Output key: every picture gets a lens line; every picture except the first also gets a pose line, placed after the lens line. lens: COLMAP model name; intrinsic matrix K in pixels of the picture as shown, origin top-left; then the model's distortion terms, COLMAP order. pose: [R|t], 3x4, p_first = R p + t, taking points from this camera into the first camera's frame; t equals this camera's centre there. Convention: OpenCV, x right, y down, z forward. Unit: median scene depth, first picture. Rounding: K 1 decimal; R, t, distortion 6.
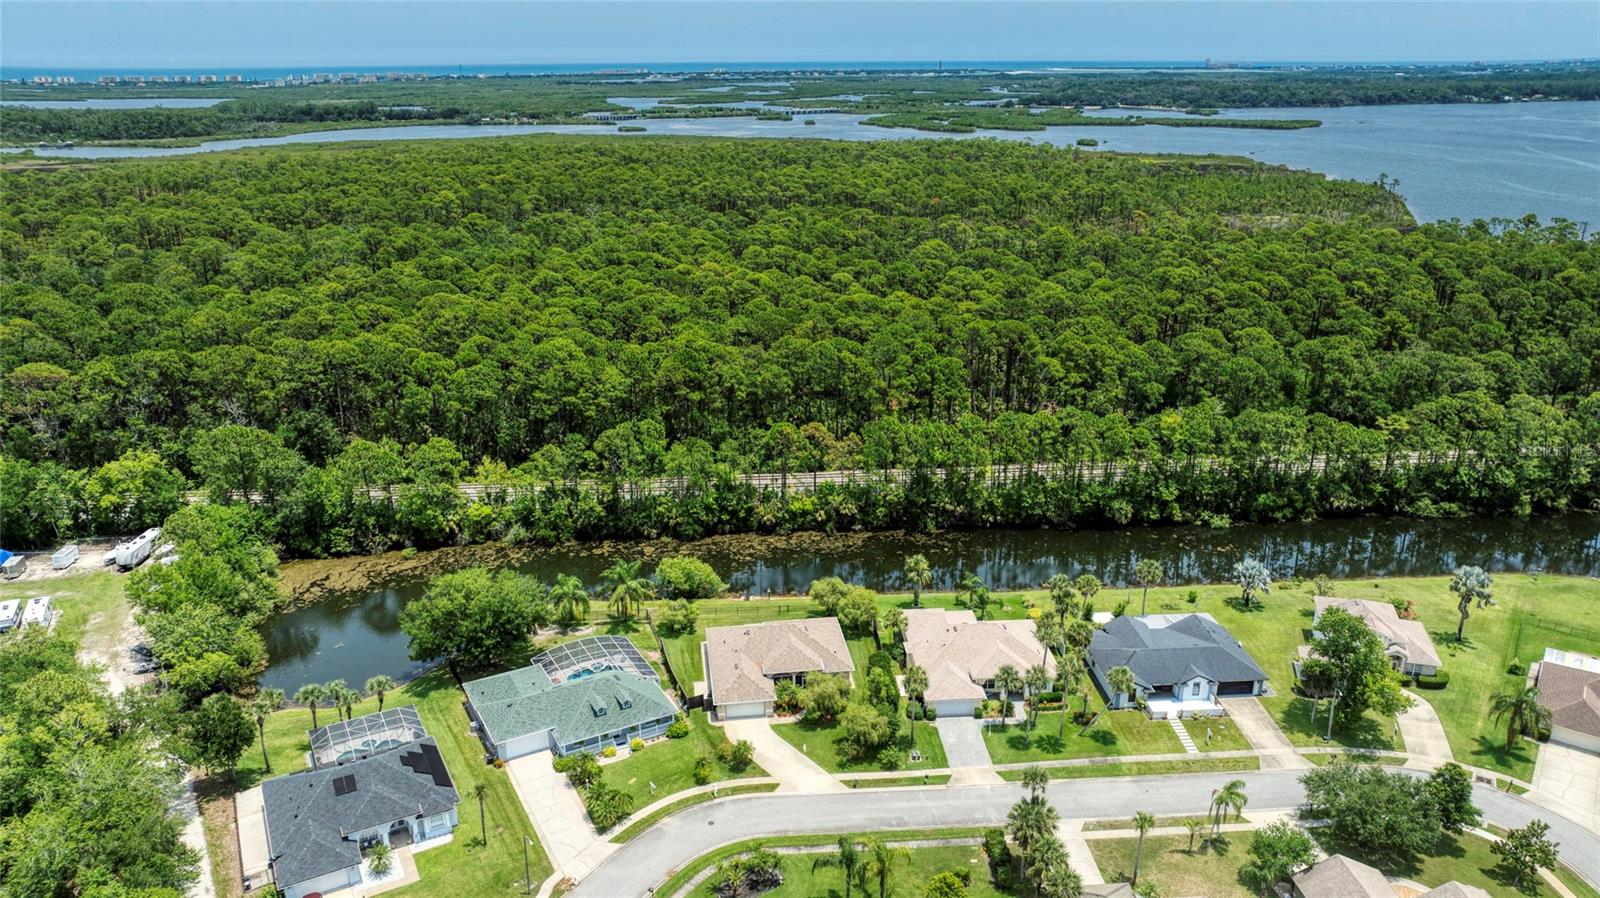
lens RADIAL K [[1126.1, 0, 803.8], [0, 1126.1, 444.1], [0, 0, 1]] dist [-0.038279, 0.035076]
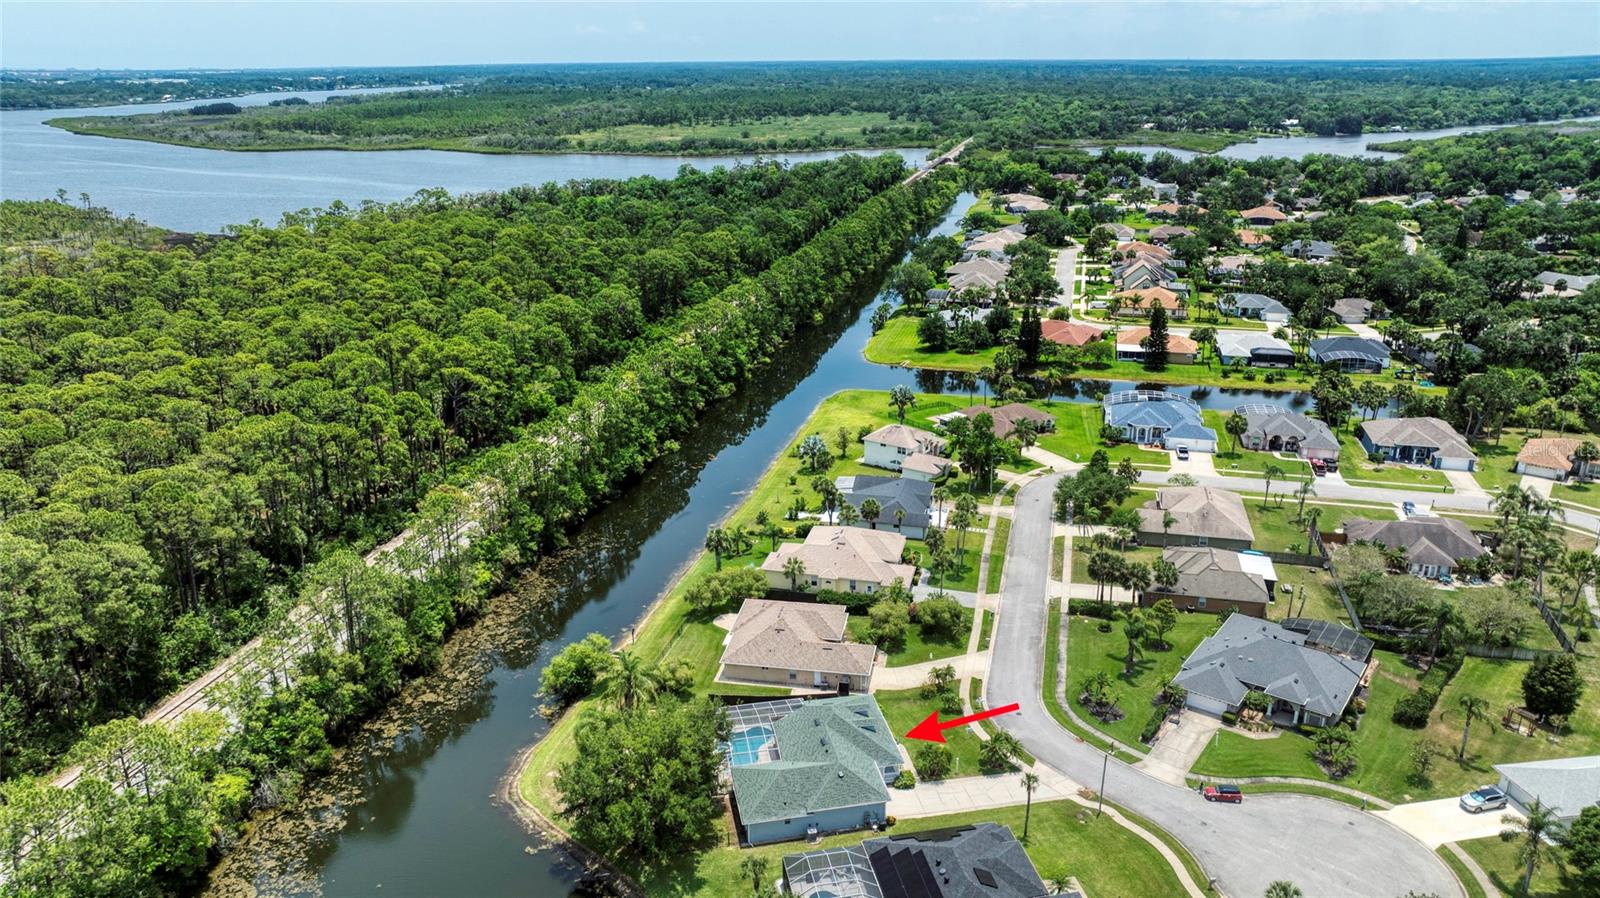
lens RADIAL K [[1129.1, 0, 800.0], [0, 1129.1, 449.0], [0, 0, 1]] dist [-0.043584, 0.046814]
pose [[0.302115, -0.310137, 0.901411, -0.687254], [0.315624, 0.924806, 0.212402, -0.143020], [-0.899504, 0.220337, 0.377284, 0.437697]]
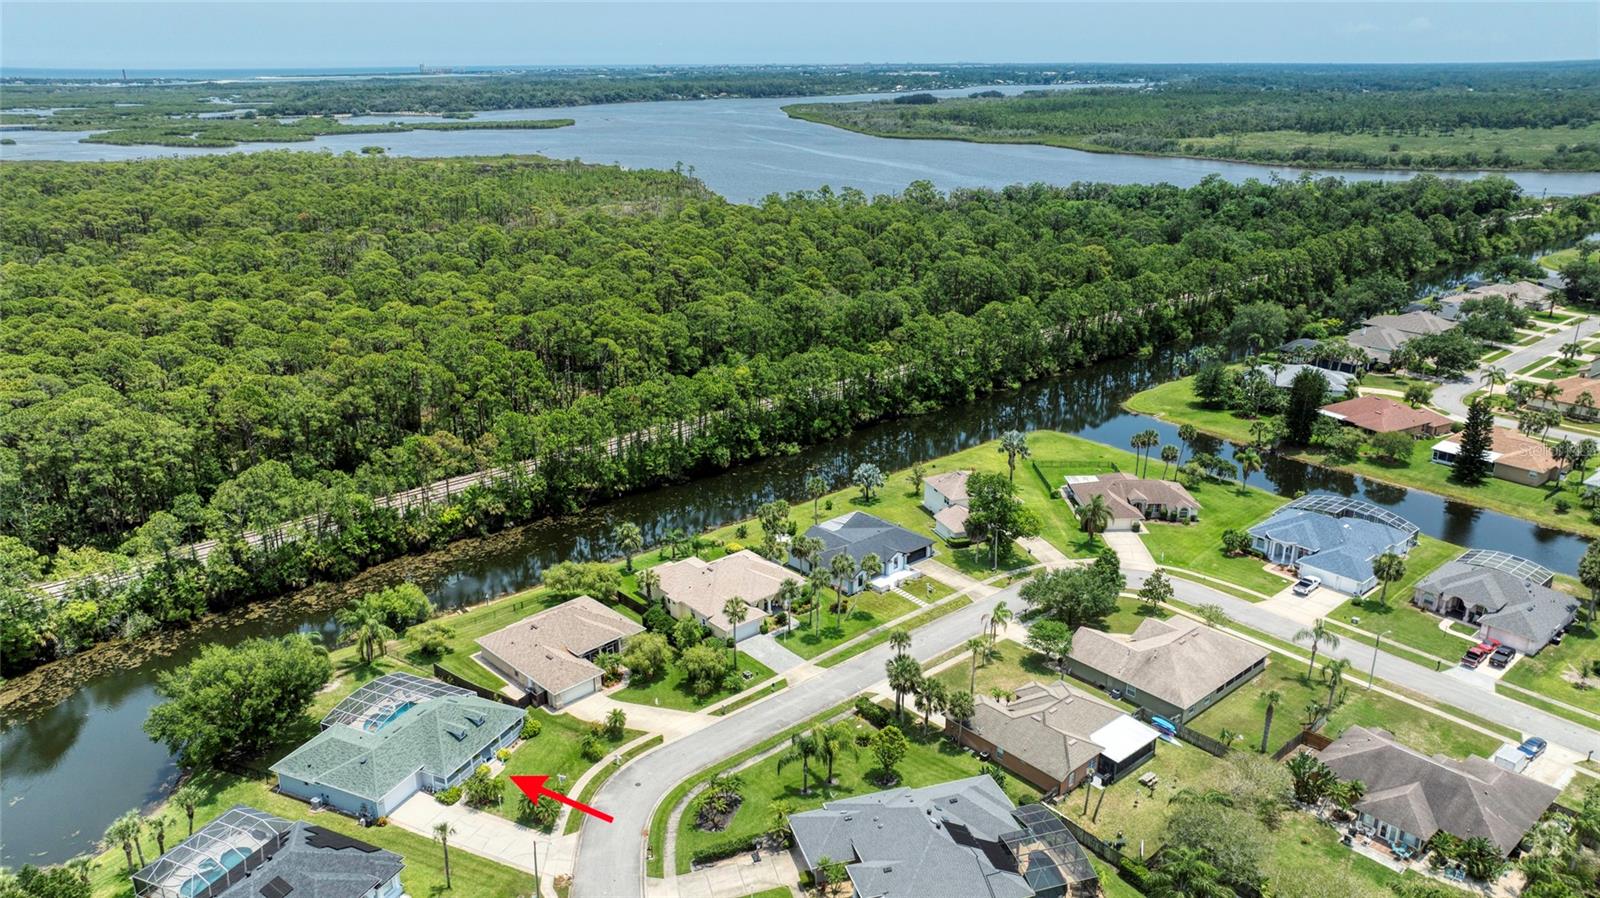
lens RADIAL K [[1126.1, 0, 803.8], [0, 1126.1, 444.1], [0, 0, 1]] dist [-0.038279, 0.035076]
pose [[0.796058, -0.194052, 0.573267, -0.310008], [0.196725, 0.978734, 0.058125, -0.003135], [-0.572356, 0.066505, 0.817304, 0.018366]]
